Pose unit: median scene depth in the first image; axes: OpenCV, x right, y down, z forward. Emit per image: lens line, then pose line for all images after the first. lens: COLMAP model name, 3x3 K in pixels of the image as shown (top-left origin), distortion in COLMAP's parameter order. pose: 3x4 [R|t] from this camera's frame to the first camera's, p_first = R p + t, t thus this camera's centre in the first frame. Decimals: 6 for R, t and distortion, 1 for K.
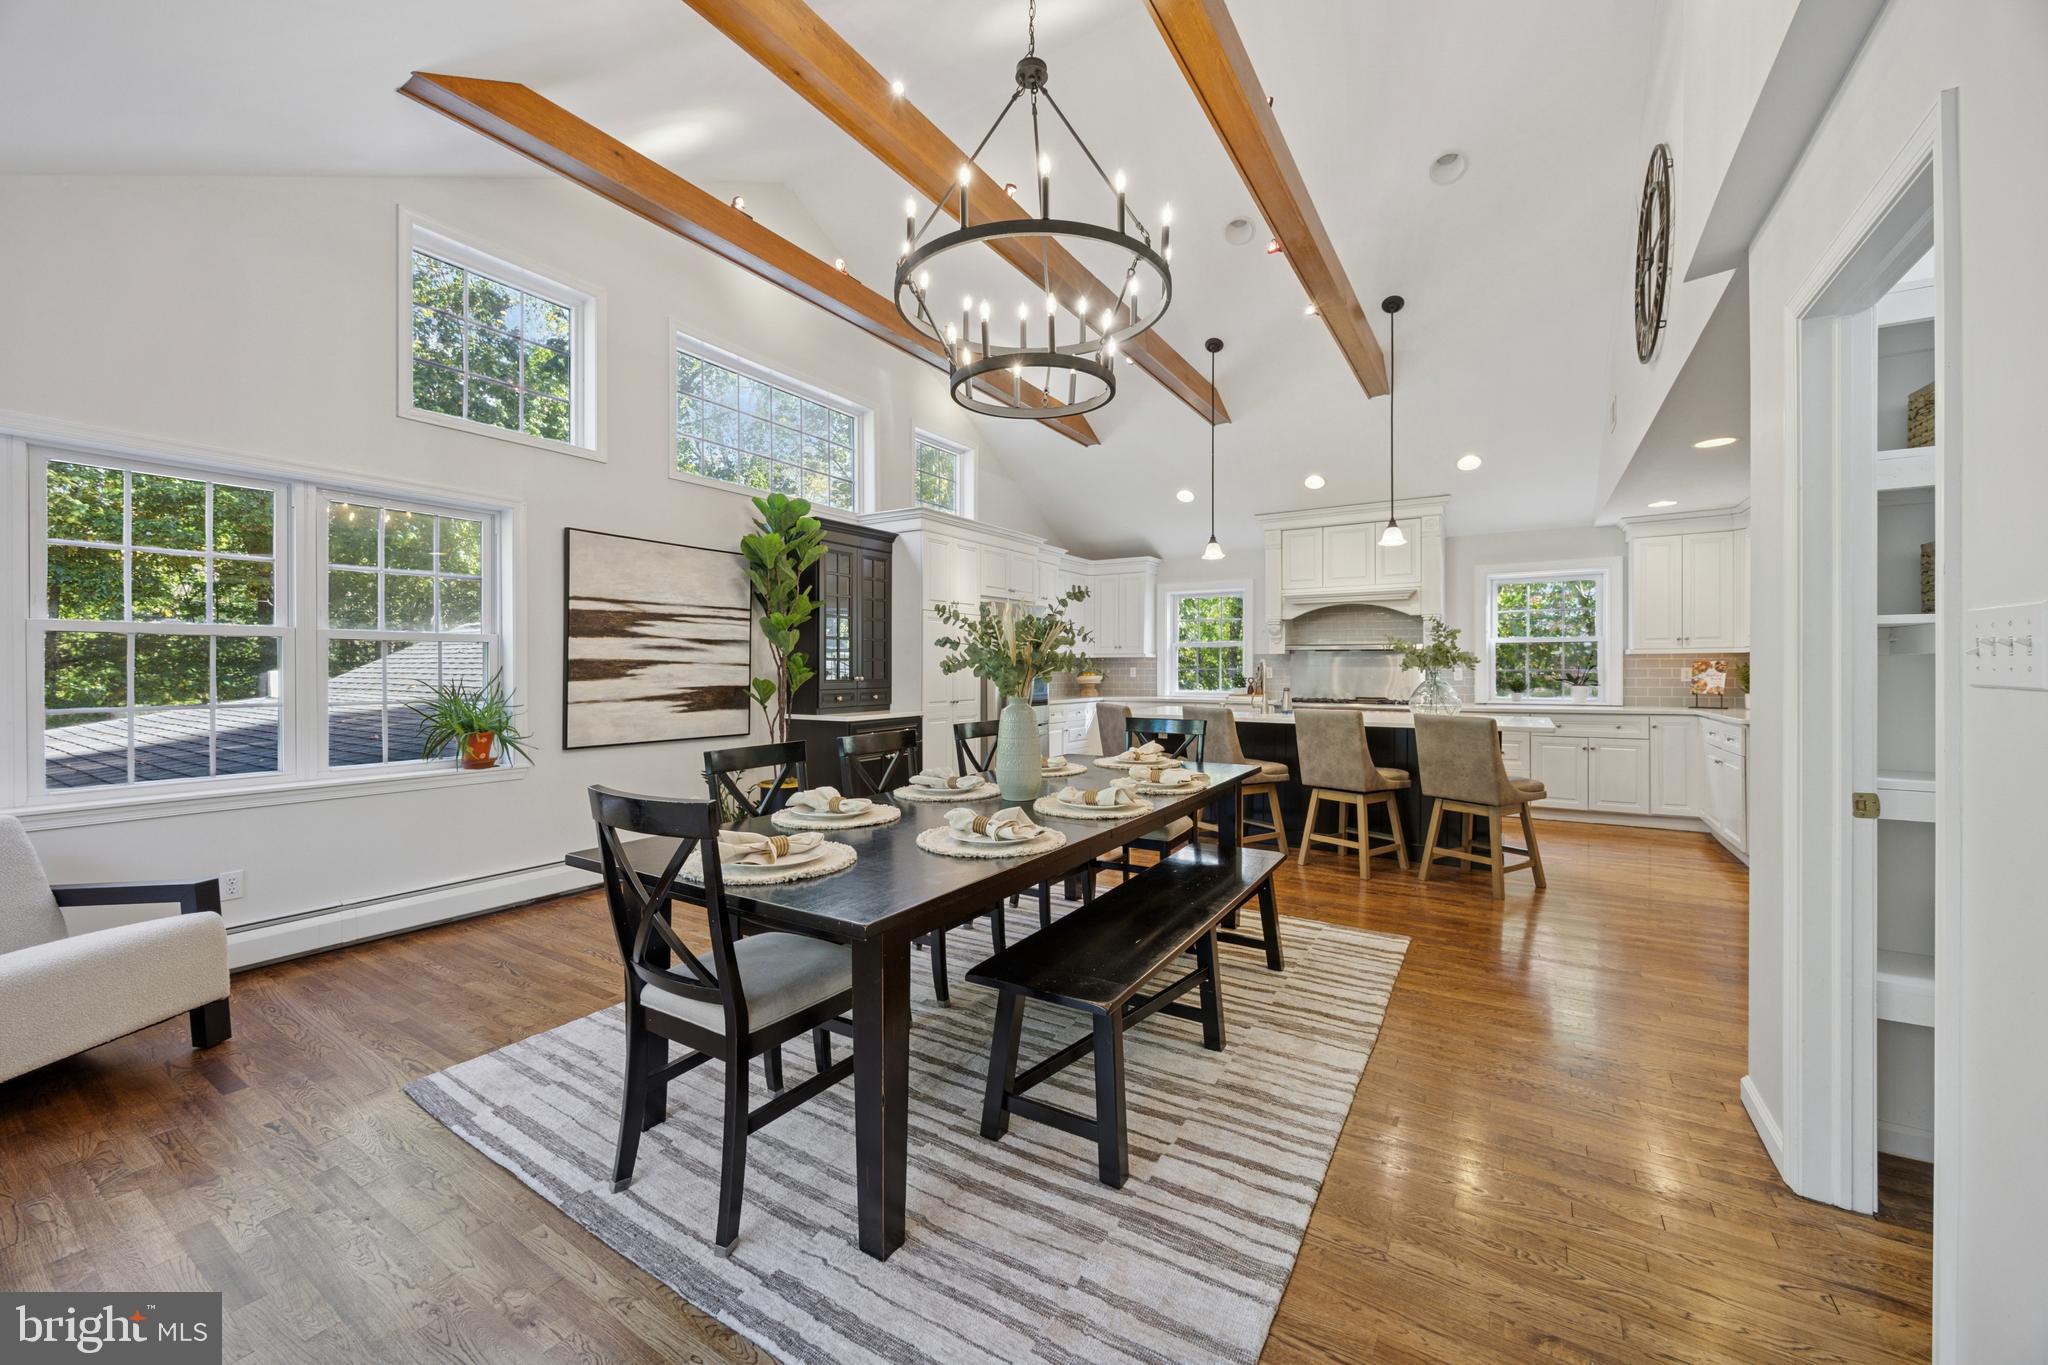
lens RADIAL K [[781.7, 0, 1015.3], [0, 781.7, 670.3], [0, 0, 1]] dist [-0.002960, 0.001018]
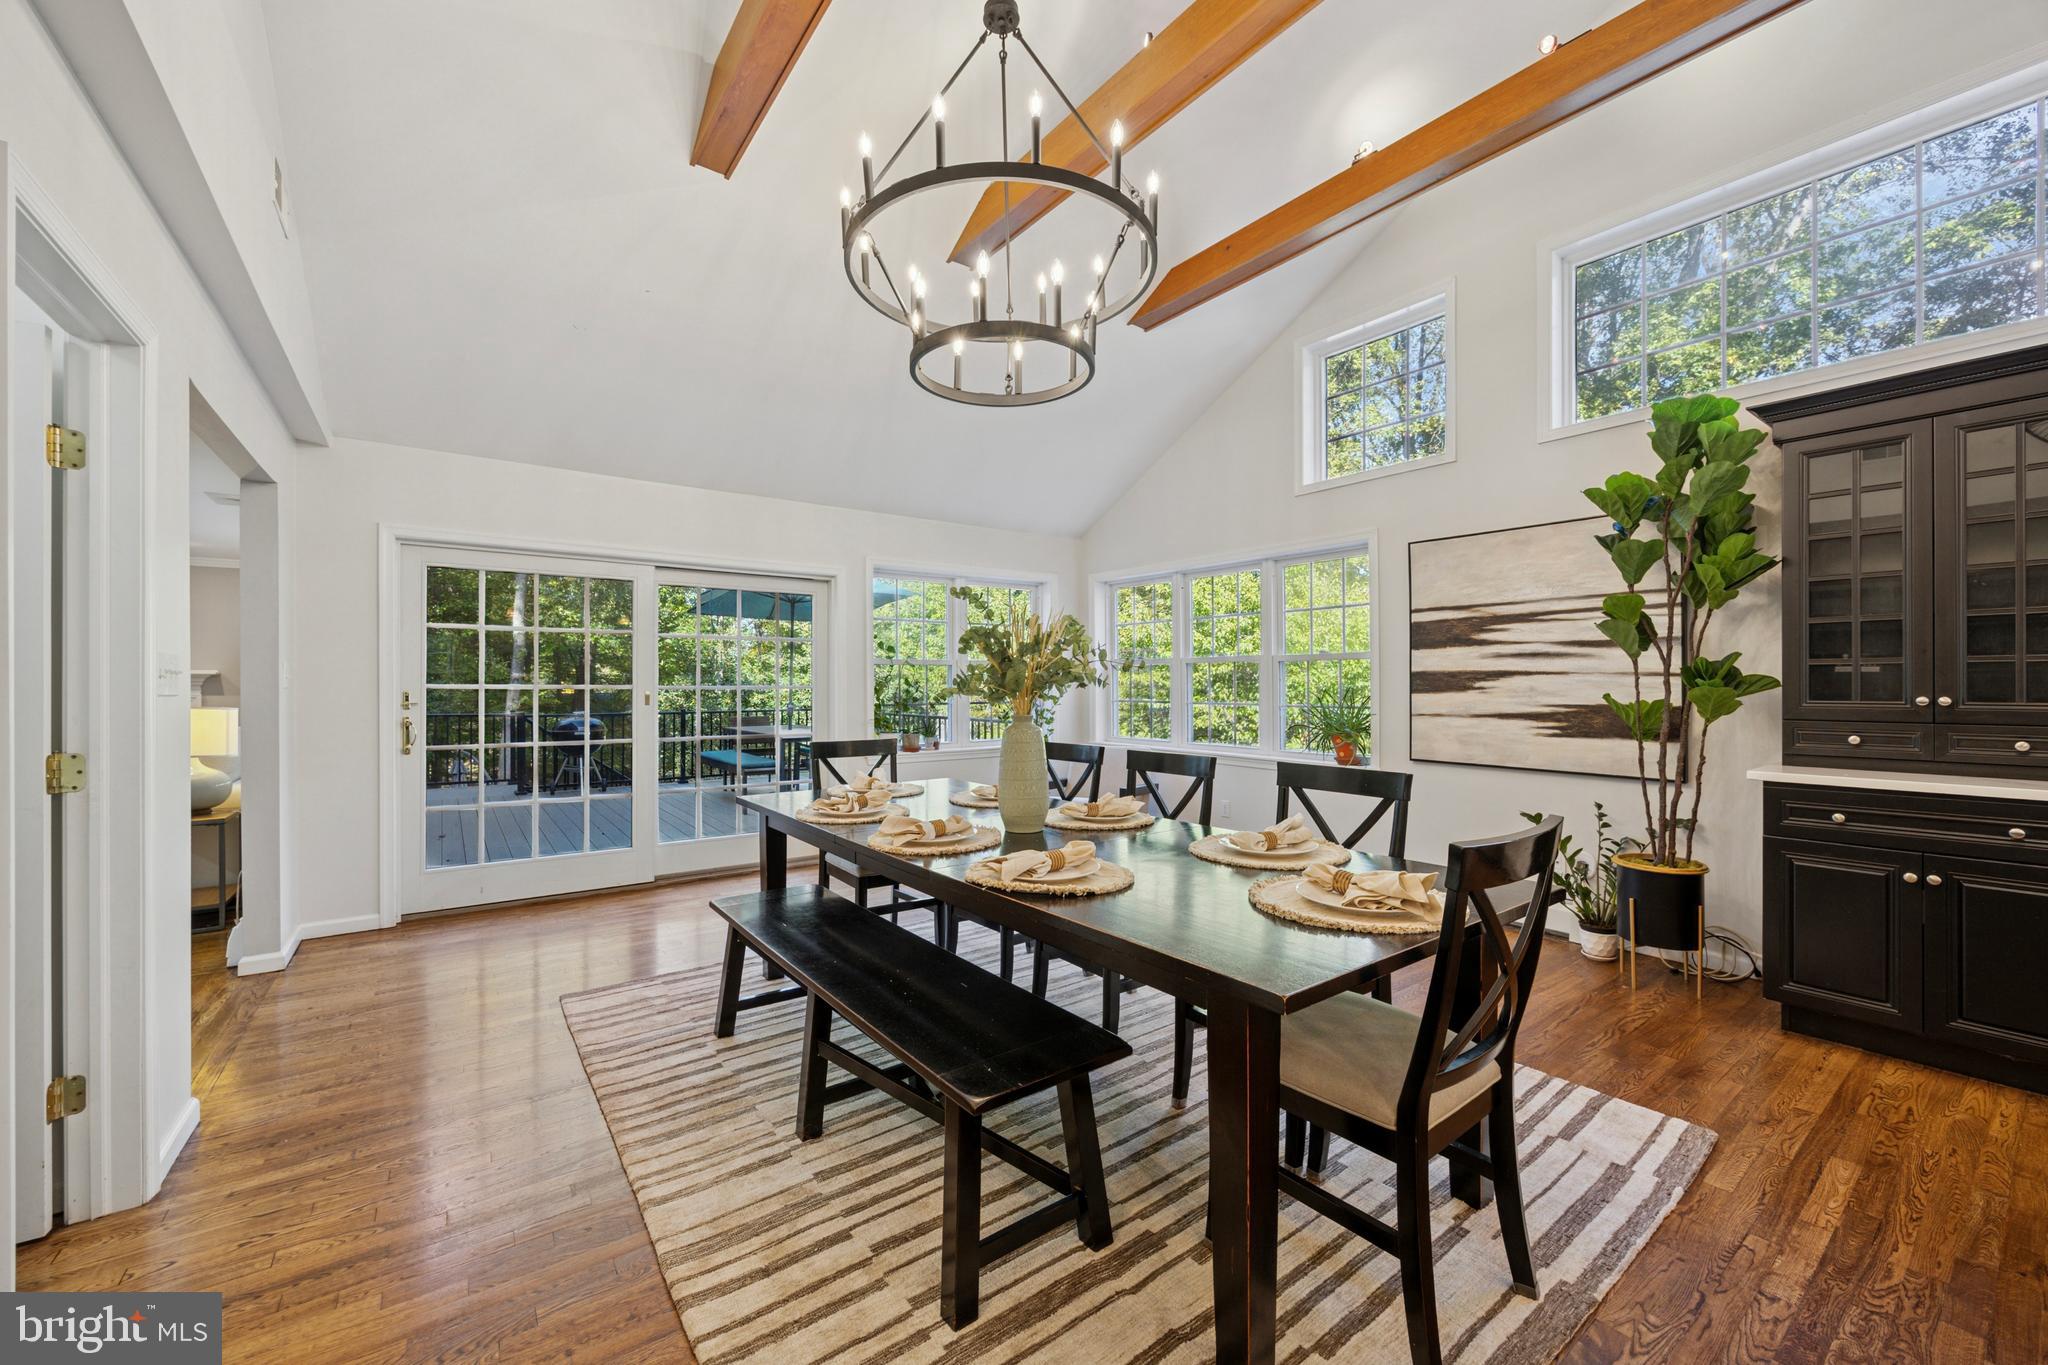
lens RADIAL K [[781.7, 0, 1016.8], [0, 781.7, 684.4], [0, 0, 1]] dist [-0.002960, 0.001018]
pose [[-0.354776, 0.003108, -0.934946, 0.540220], [0.000511, 0.999995, 0.003130, -0.001161], [0.934951, 0.000633, -0.354776, 0.848149]]
